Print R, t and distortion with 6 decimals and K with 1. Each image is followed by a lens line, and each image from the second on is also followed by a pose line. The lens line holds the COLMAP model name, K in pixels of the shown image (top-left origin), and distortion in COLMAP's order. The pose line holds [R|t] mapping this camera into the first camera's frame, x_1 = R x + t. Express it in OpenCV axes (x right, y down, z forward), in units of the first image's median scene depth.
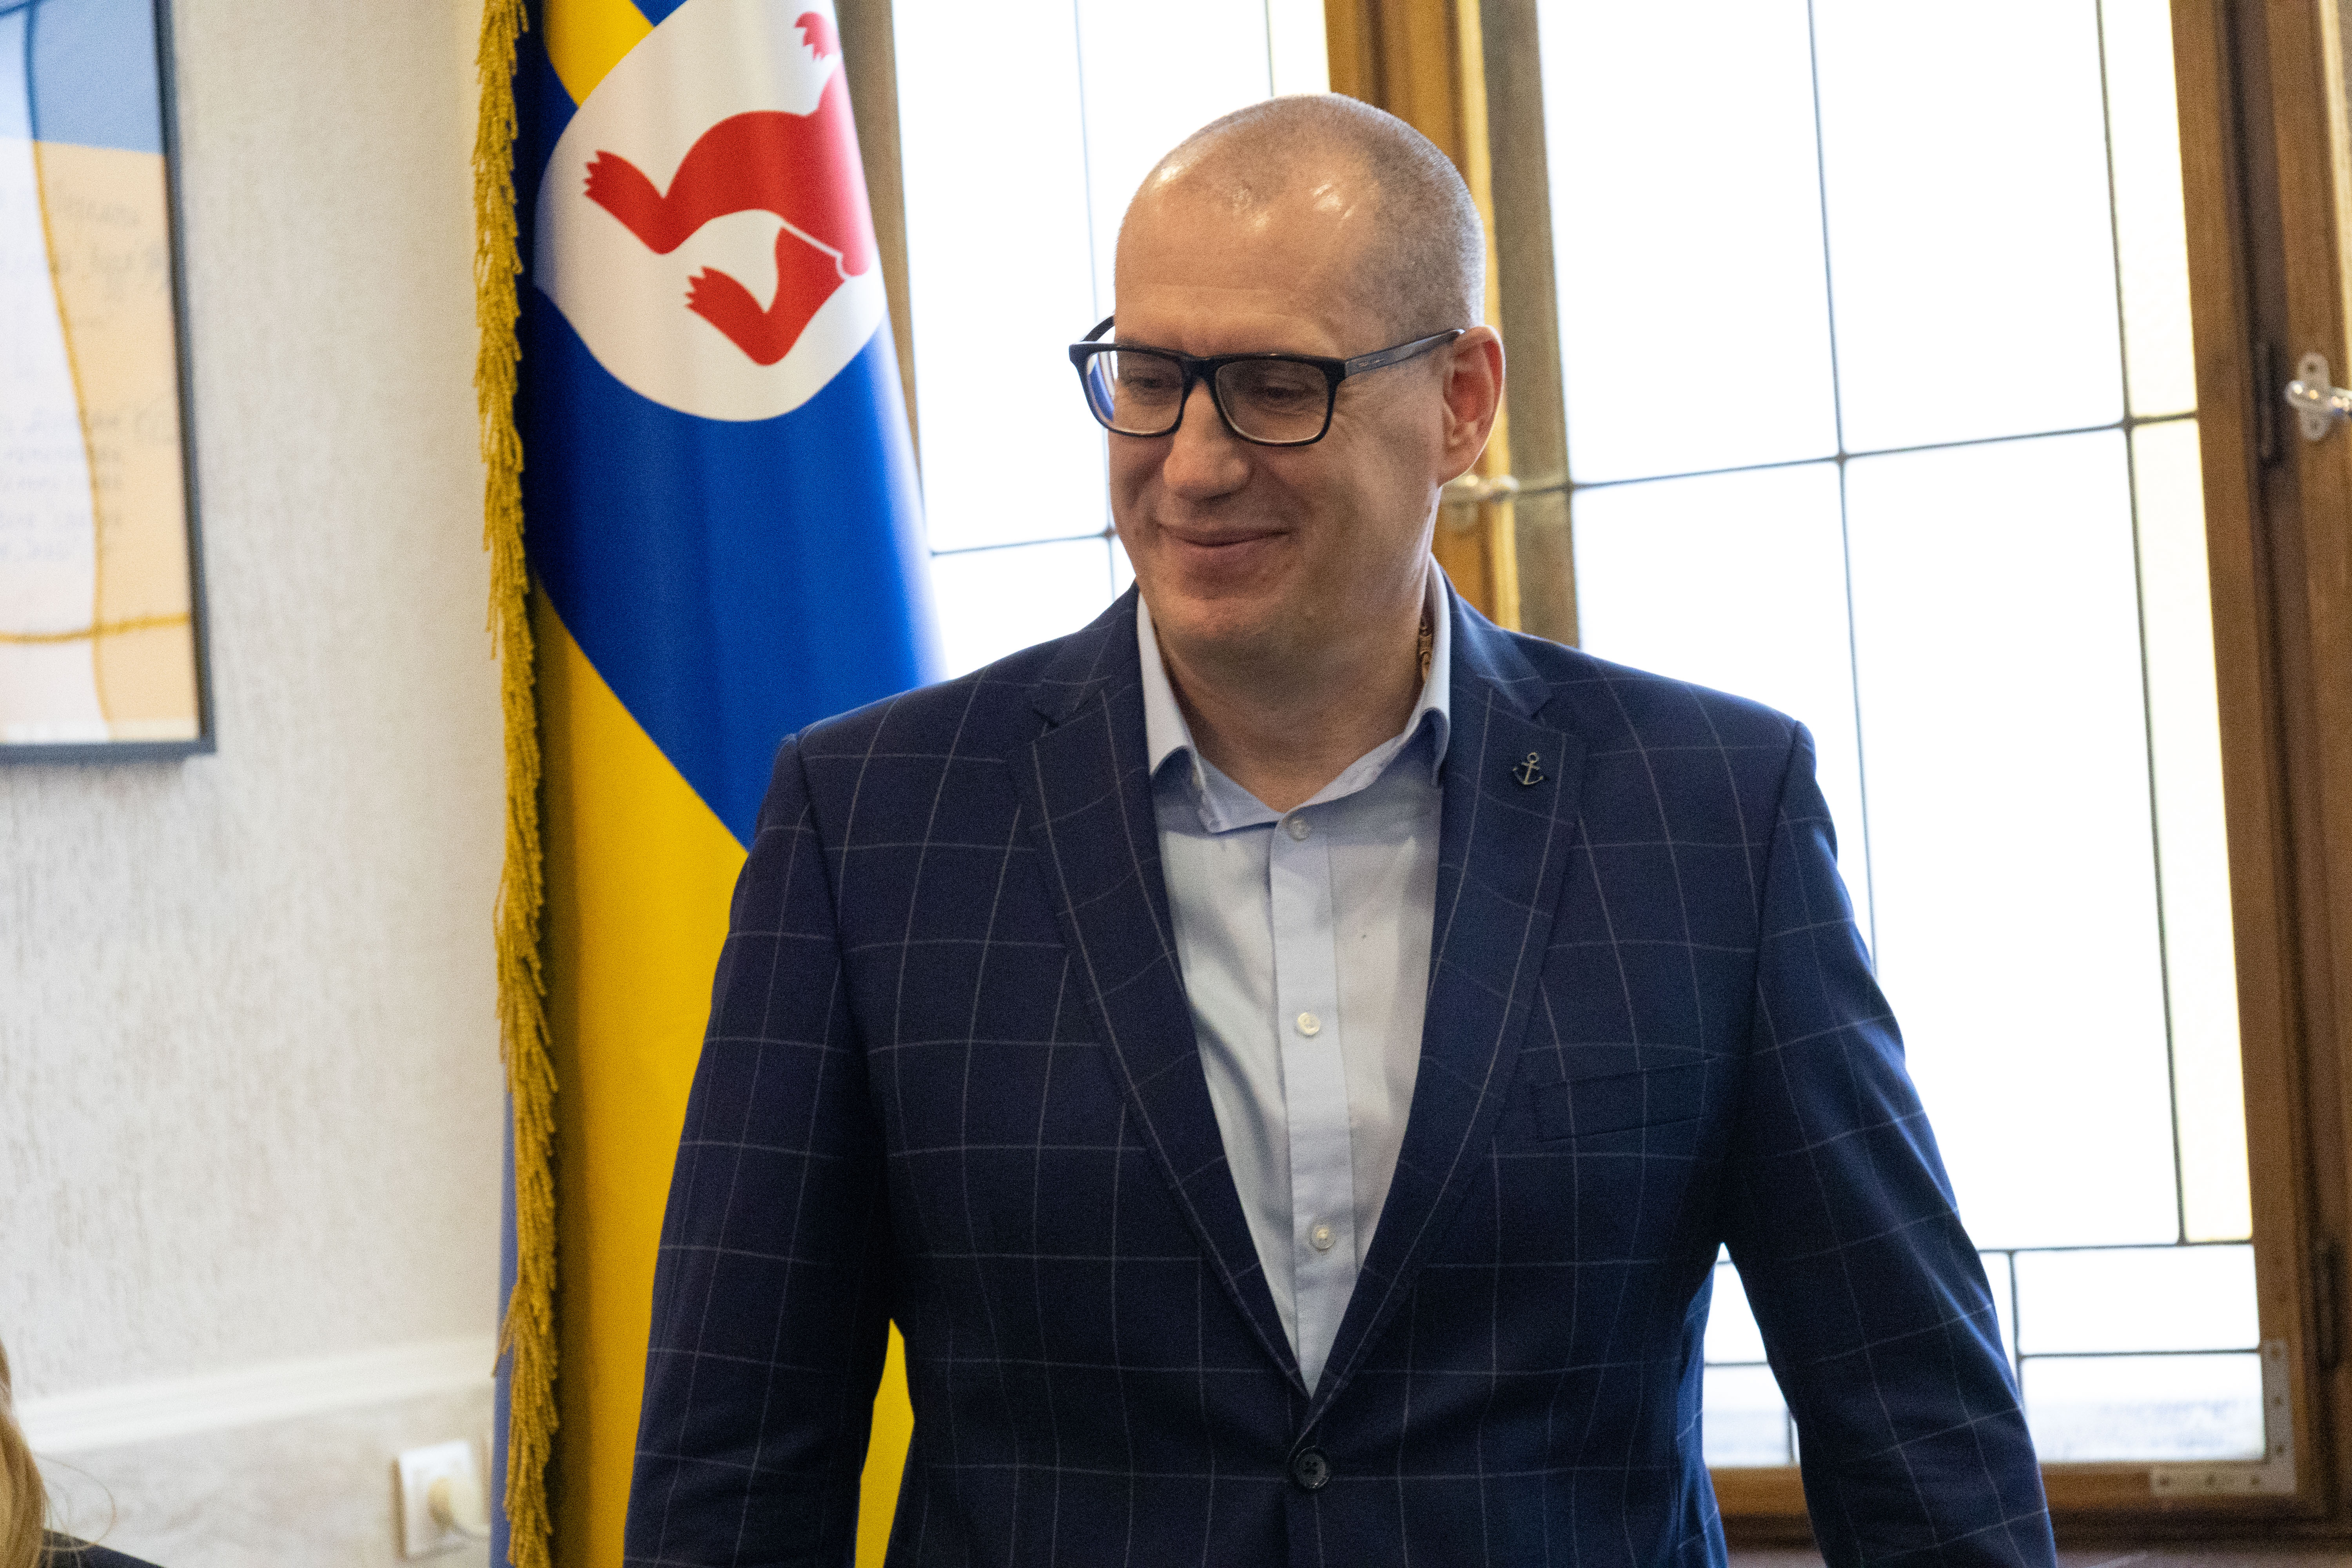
lens RADIAL K [[6314.4, 0, 1176.0], [0, 6314.4, 784.0], [0, 0, 1]] dist [-0.035883, 1.026329]
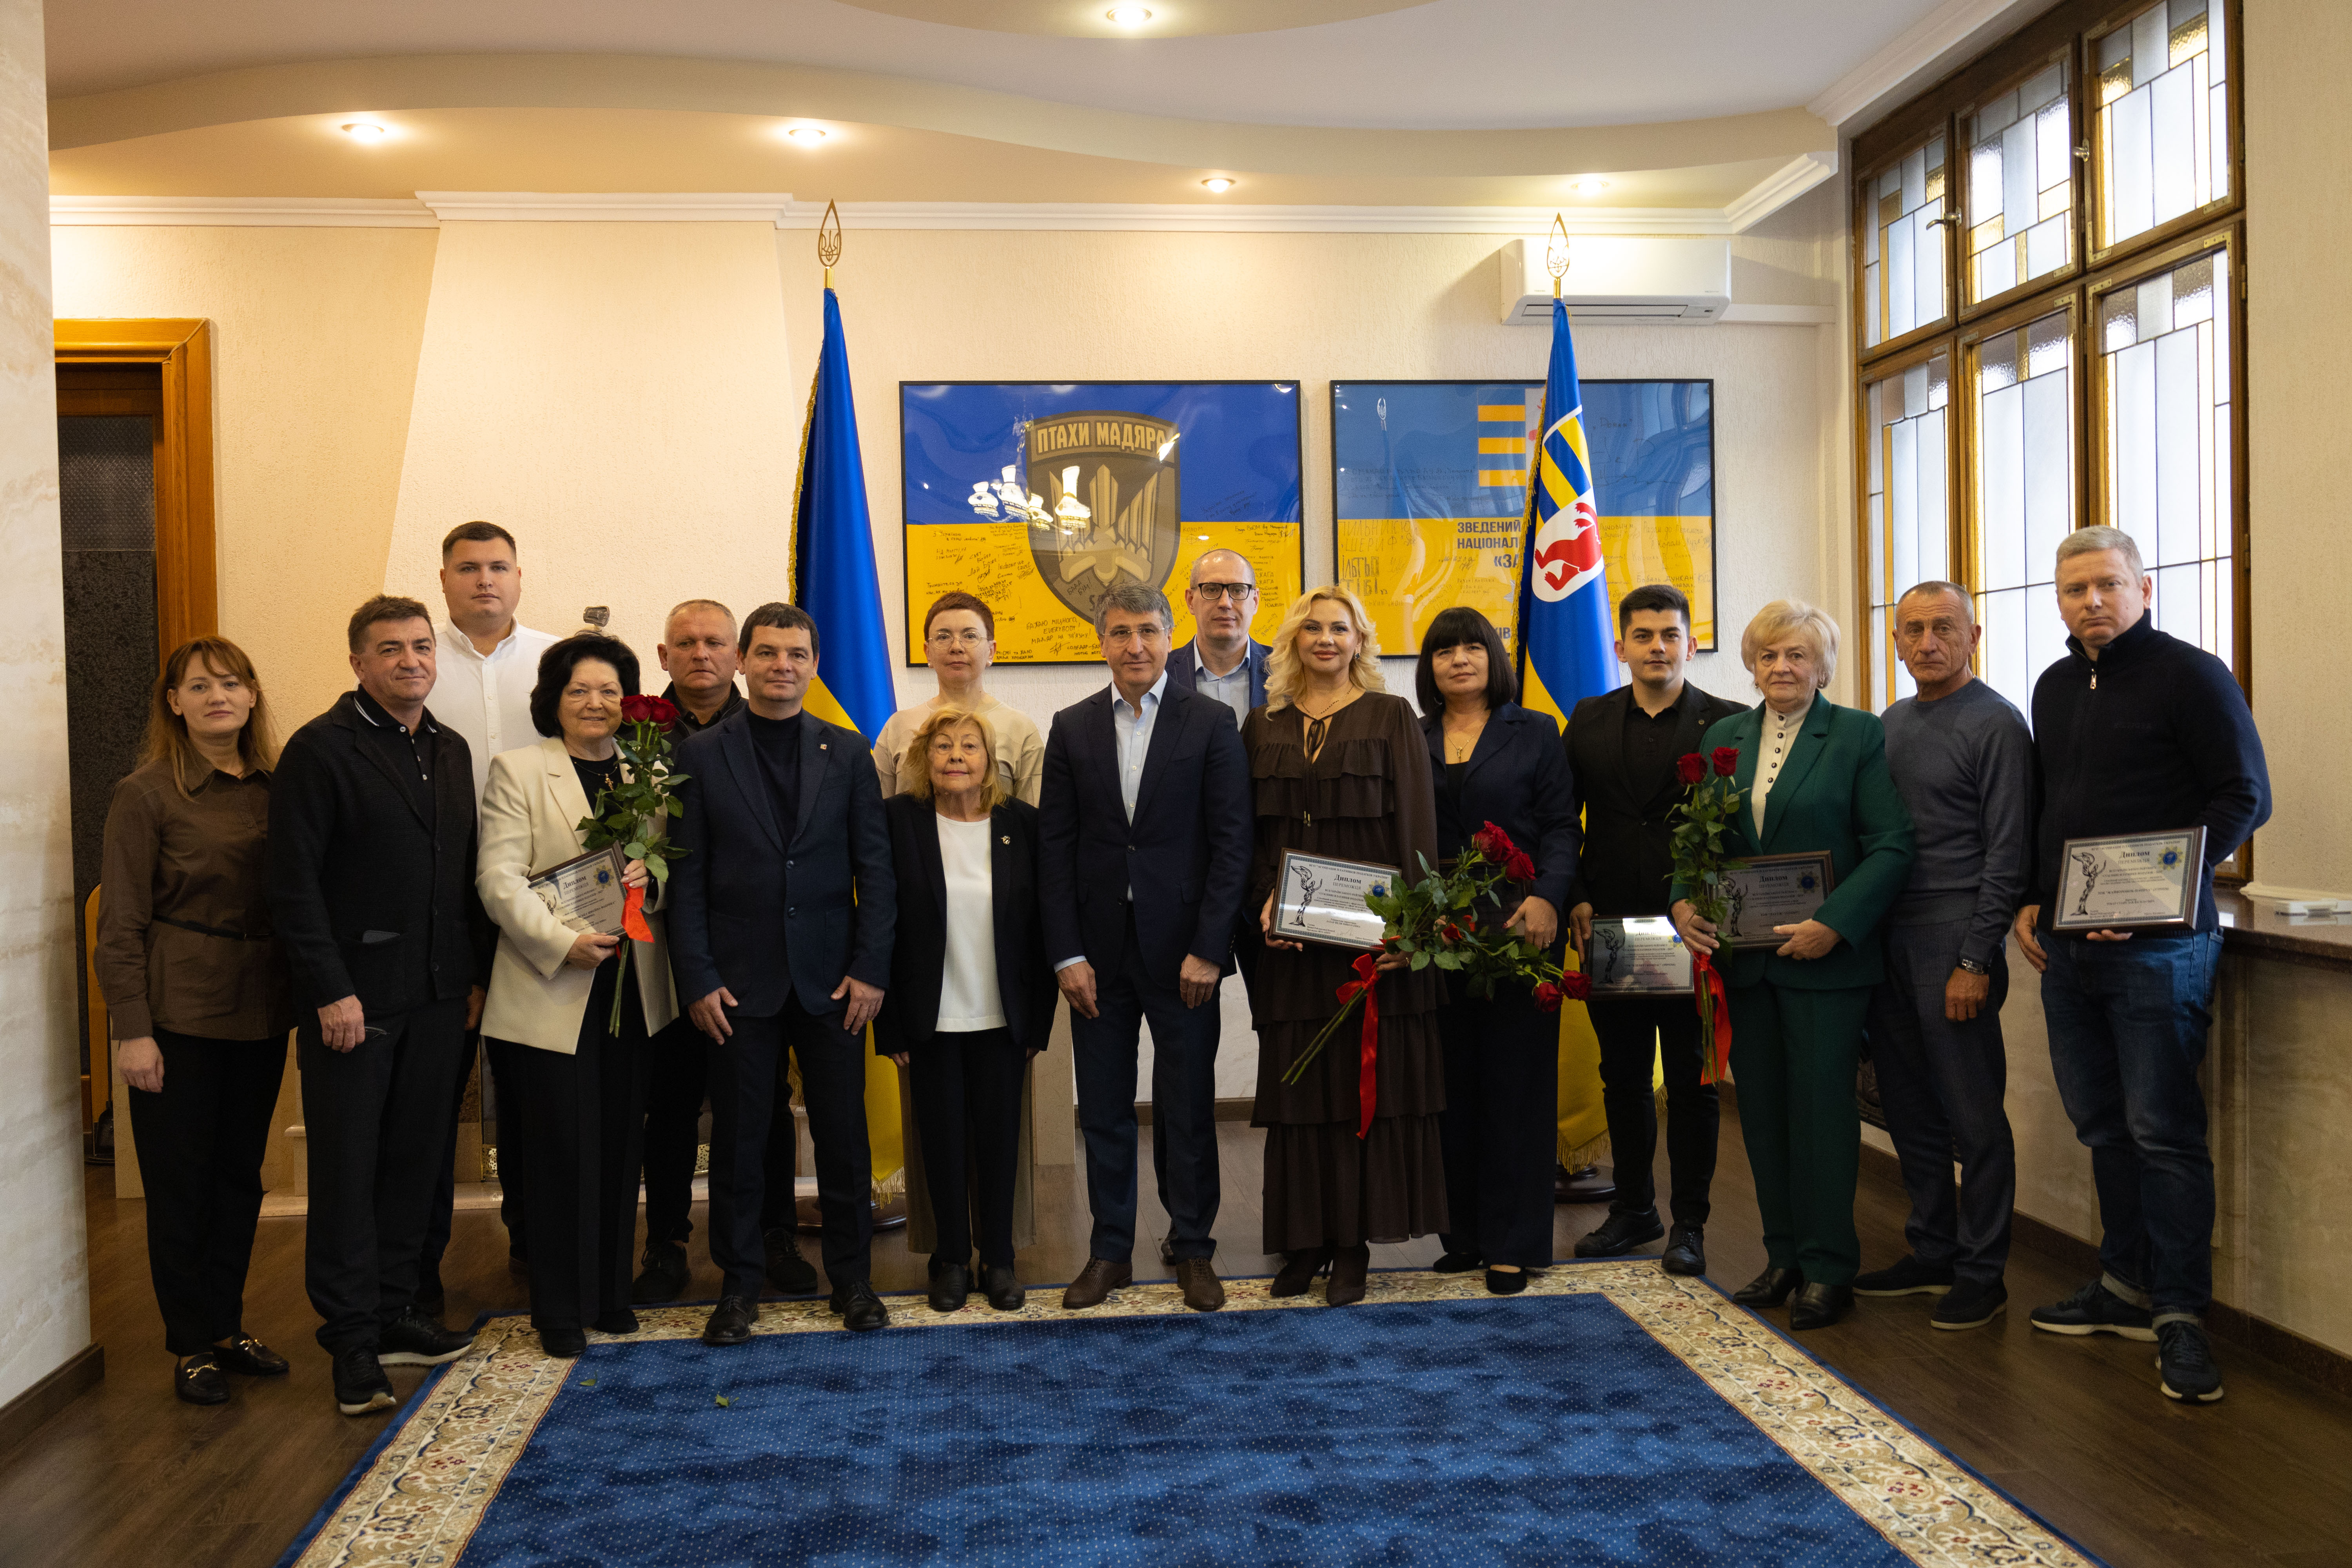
lens RADIAL K [[2056.0, 0, 1176.0], [0, 2056.0, 784.0], [0, 0, 1]] dist [-0.007123, 0.003397]
pose [[0.631347, 0.070306, -0.772307, 1.029397], [0.000325, 0.995858, 0.090923, -0.061670], [0.775500, -0.057655, 0.628709, -0.291219]]
